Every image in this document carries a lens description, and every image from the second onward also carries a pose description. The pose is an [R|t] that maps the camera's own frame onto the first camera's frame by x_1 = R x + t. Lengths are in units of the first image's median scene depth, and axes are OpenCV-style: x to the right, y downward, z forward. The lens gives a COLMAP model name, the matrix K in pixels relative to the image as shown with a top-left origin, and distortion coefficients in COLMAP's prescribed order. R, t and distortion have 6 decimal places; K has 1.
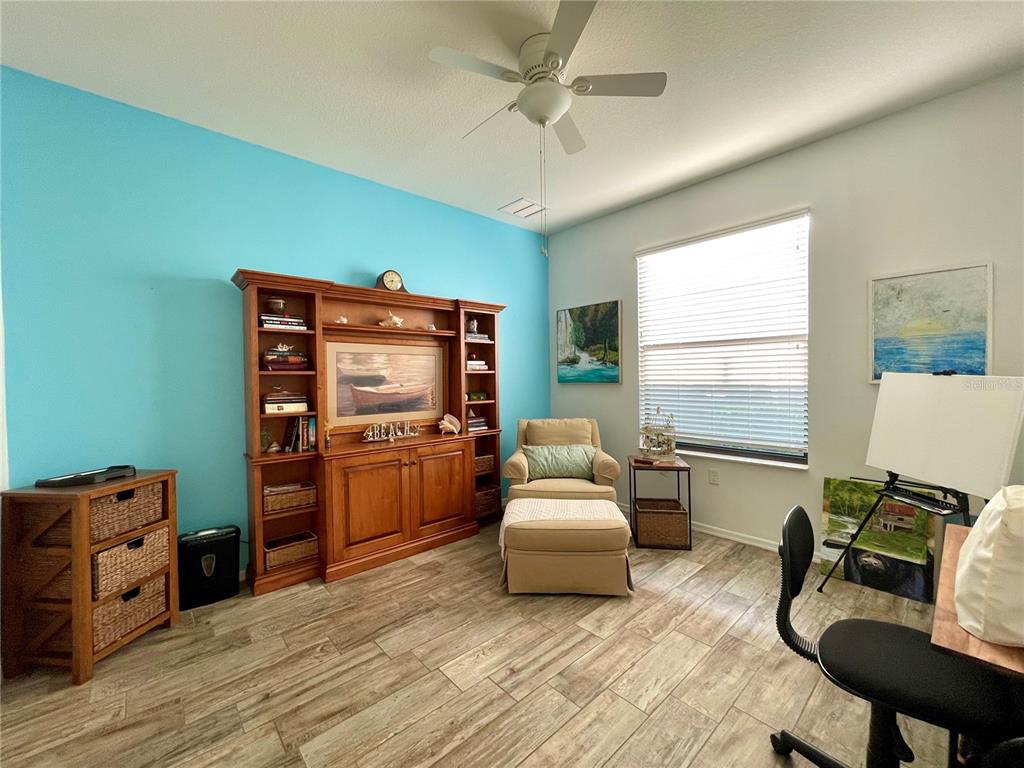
lens RADIAL K [[414.5, 0, 516.3], [0, 414.5, 383.3], [0, 0, 1]] dist [0.002672, -0.002136]
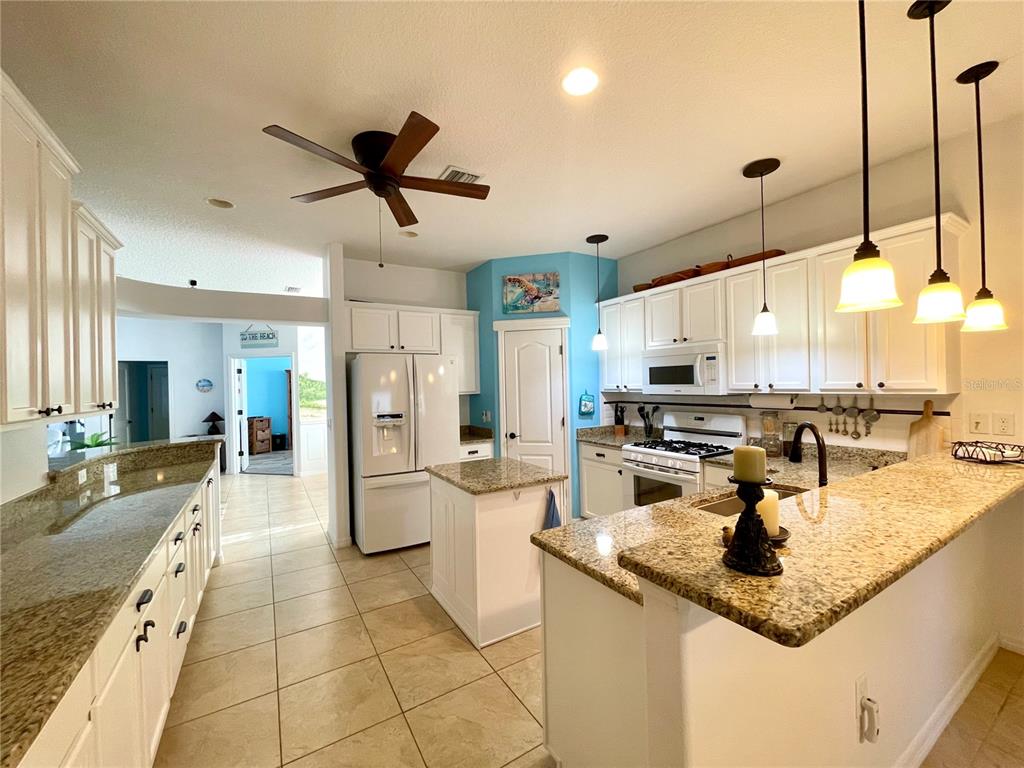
lens RADIAL K [[414.5, 0, 511.2], [0, 414.5, 386.5], [0, 0, 1]] dist [0.002672, -0.002136]
pose [[0.982127, -0.005114, -0.188152, 2.228710], [0.003143, 0.999937, -0.010771, -0.053369], [0.188195, 0.009987, 0.982081, -2.526107]]
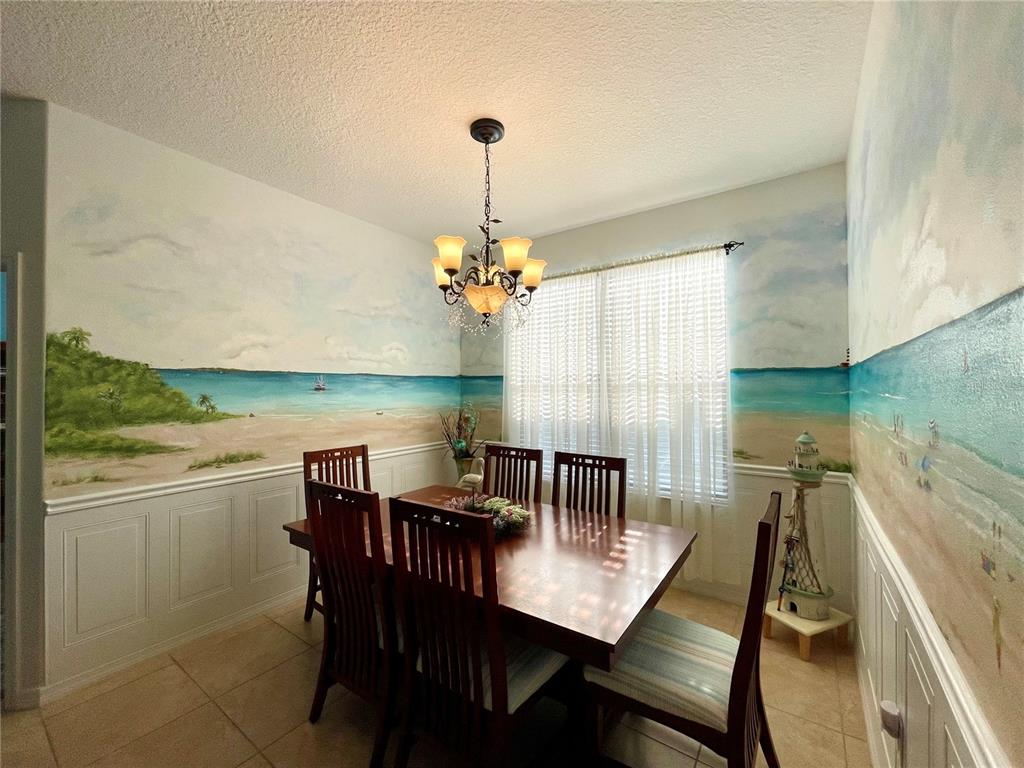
lens RADIAL K [[414.5, 0, 512.6], [0, 414.5, 385.5], [0, 0, 1]] dist [0.002672, -0.002136]
pose [[0.975097, 0.013657, 0.221359, 0.972973], [-0.007861, 0.999603, -0.027040, -0.059231], [-0.221640, 0.024627, 0.974818, -0.988182]]
